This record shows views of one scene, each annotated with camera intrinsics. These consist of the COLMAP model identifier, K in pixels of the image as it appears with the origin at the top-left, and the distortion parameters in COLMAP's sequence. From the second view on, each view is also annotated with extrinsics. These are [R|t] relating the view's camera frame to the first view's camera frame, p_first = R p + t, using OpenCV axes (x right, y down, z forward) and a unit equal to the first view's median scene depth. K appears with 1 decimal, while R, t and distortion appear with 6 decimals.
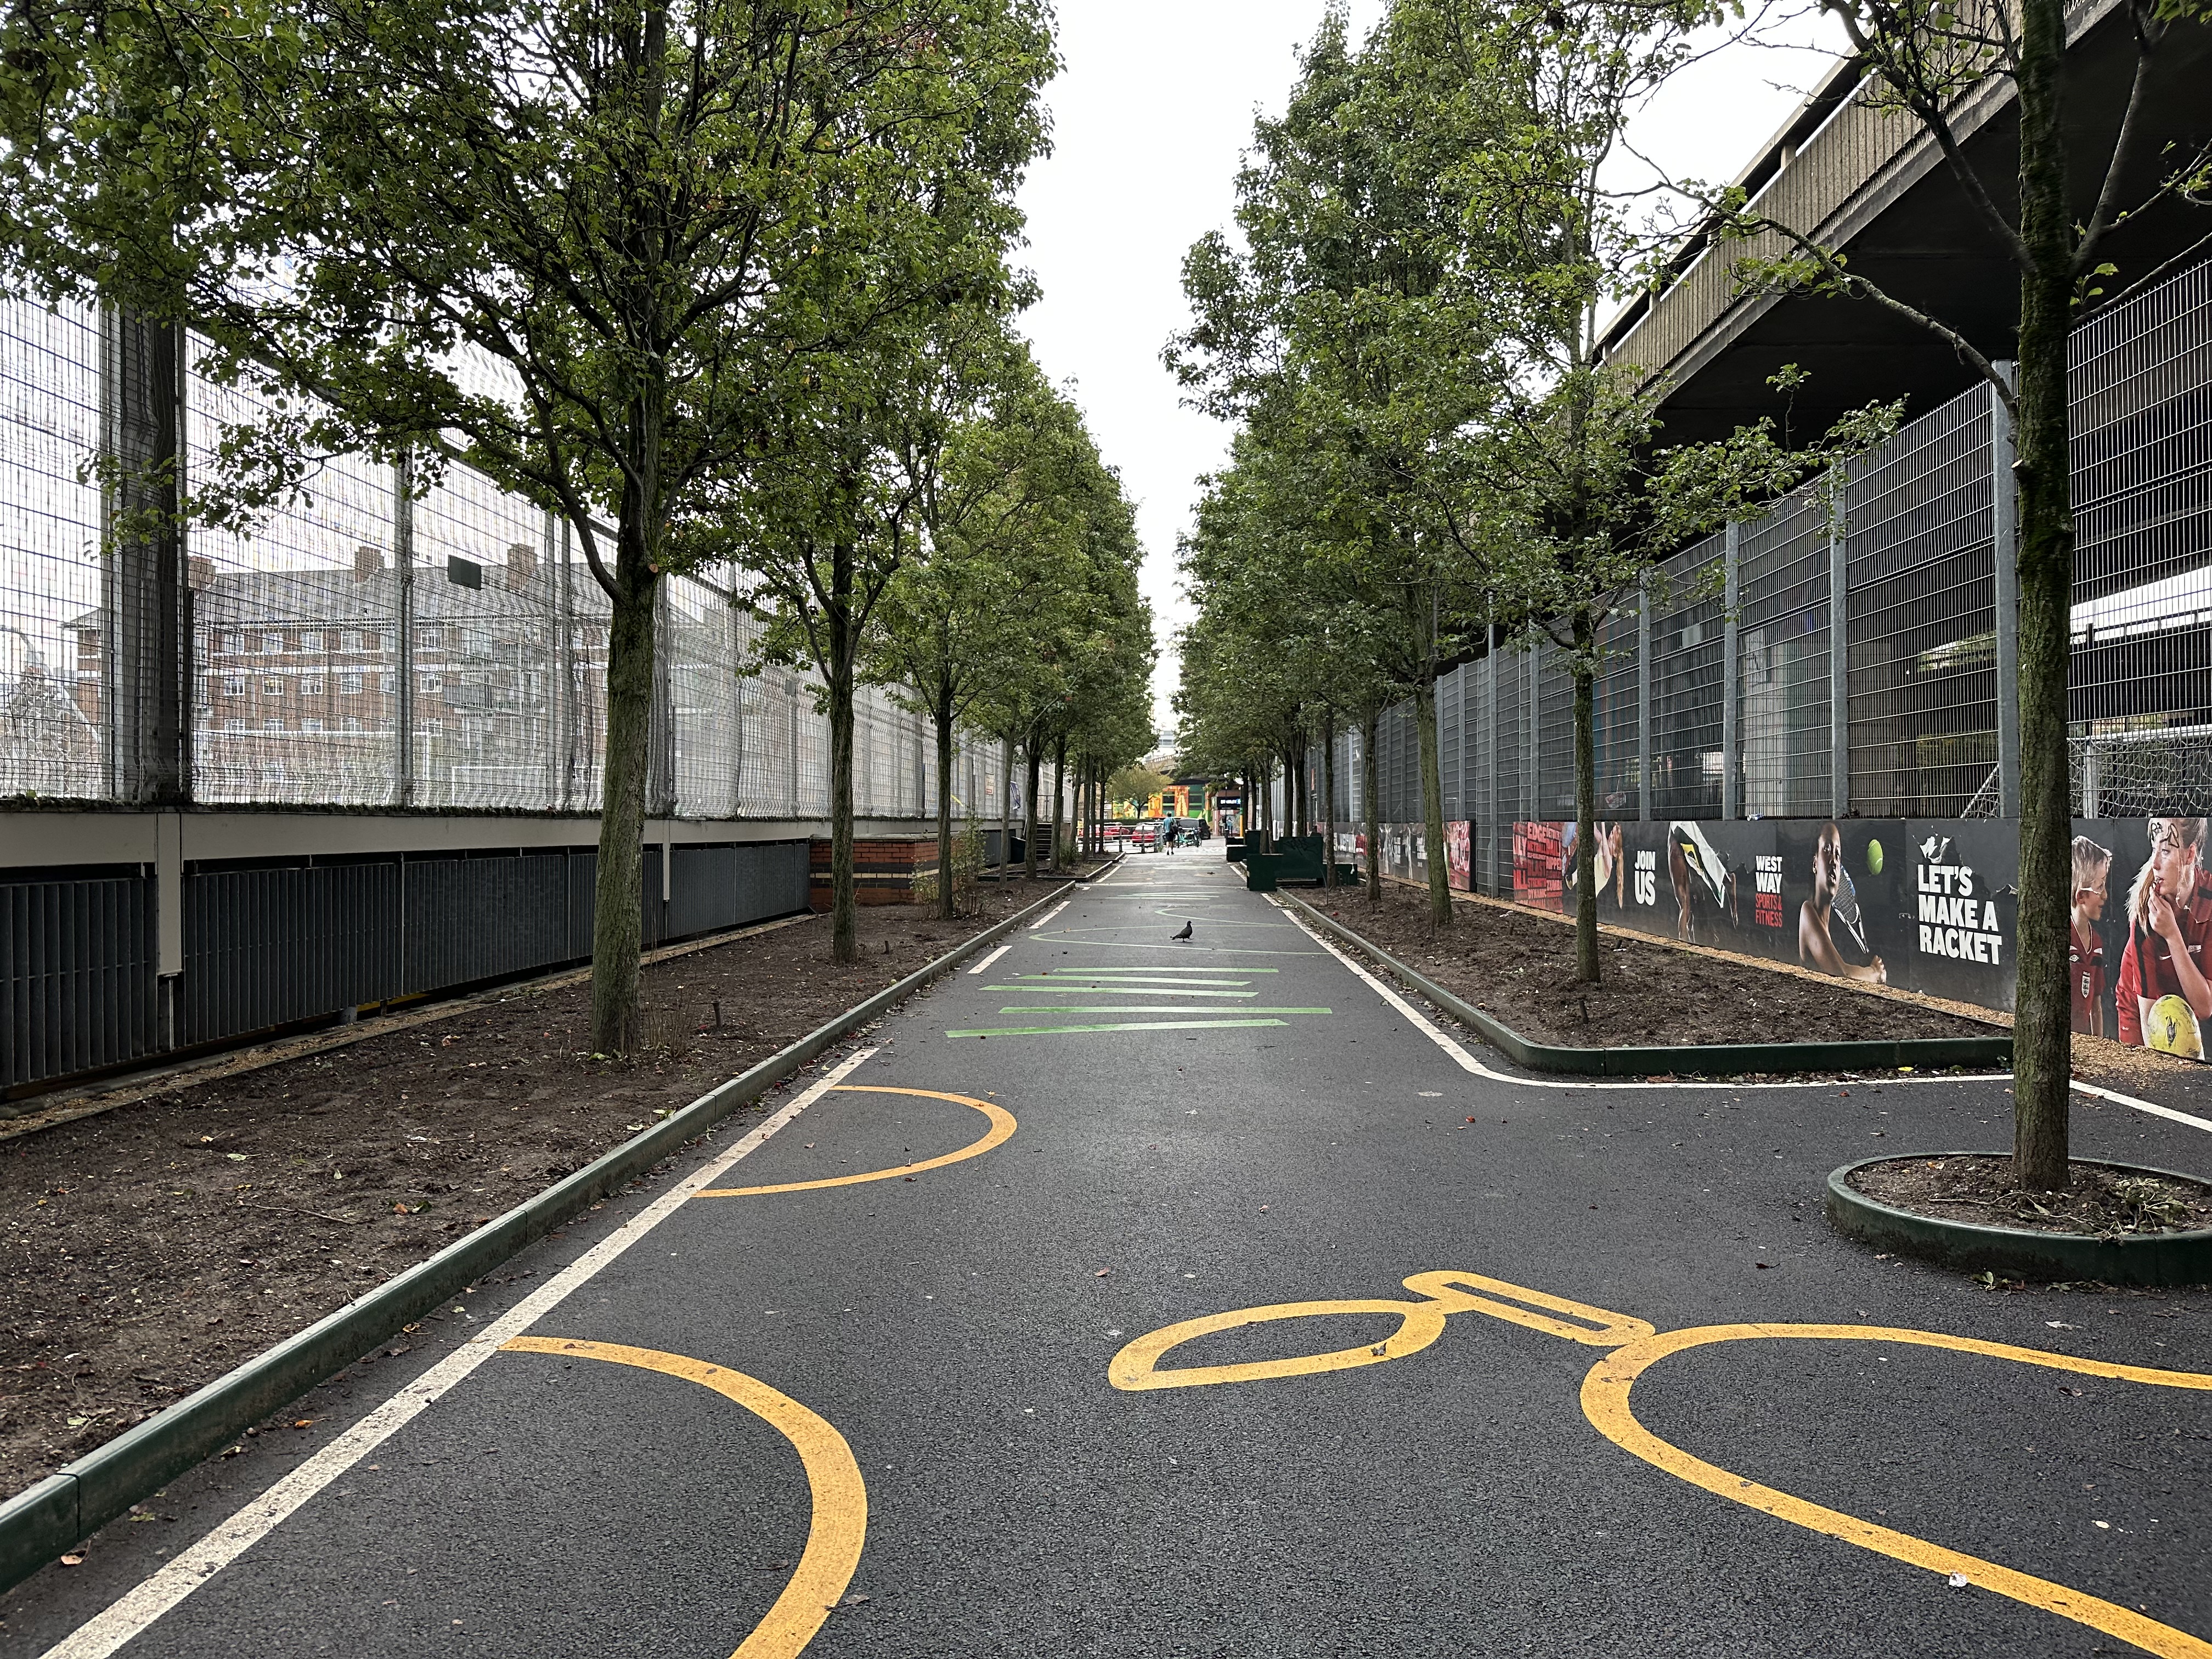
lens RADIAL K [[1554.9, 0, 1101.3], [0, 1554.9, 841.5], [0, 0, 1]] dist [0.159788, -0.265892]
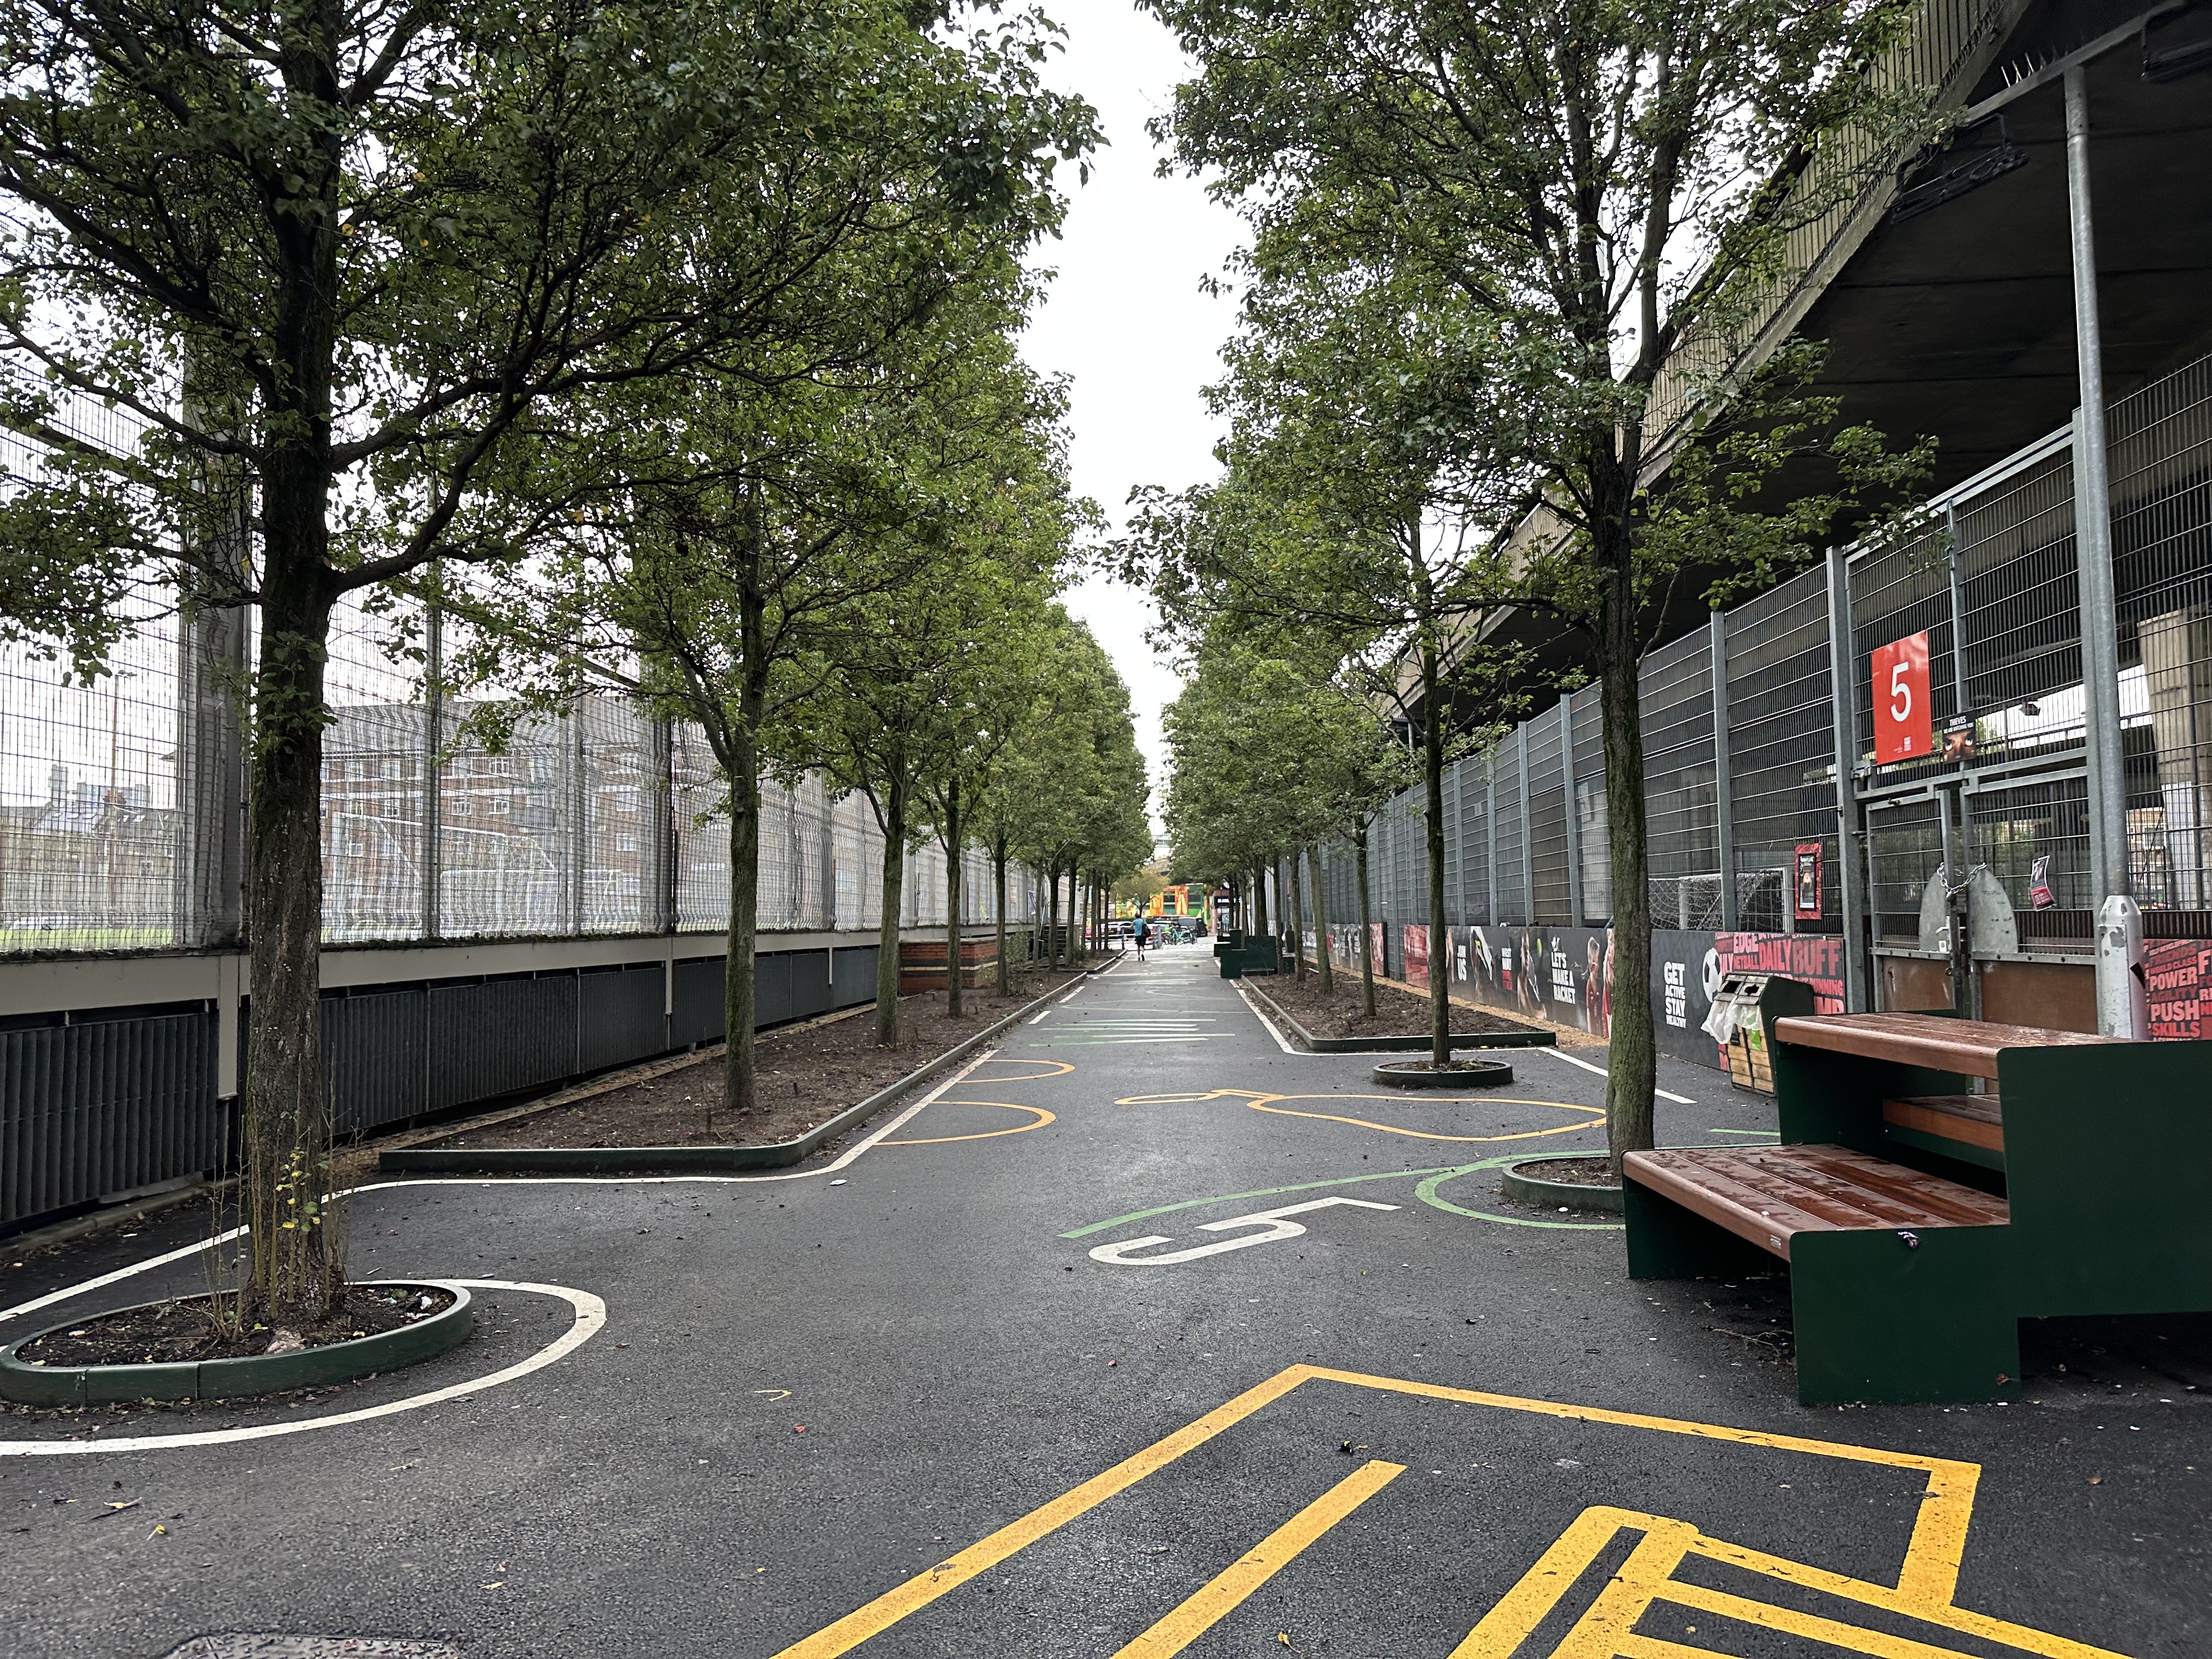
lens RADIAL K [[1554.9, 0, 1101.3], [0, 1554.9, 841.5], [0, 0, 1]] dist [0.159788, -0.265892]
pose [[0.999929, -0.011784, -0.001864, -0.001462], [0.011644, 0.997973, -0.062568, -0.002357], [0.002597, 0.062542, 0.998039, -0.351323]]
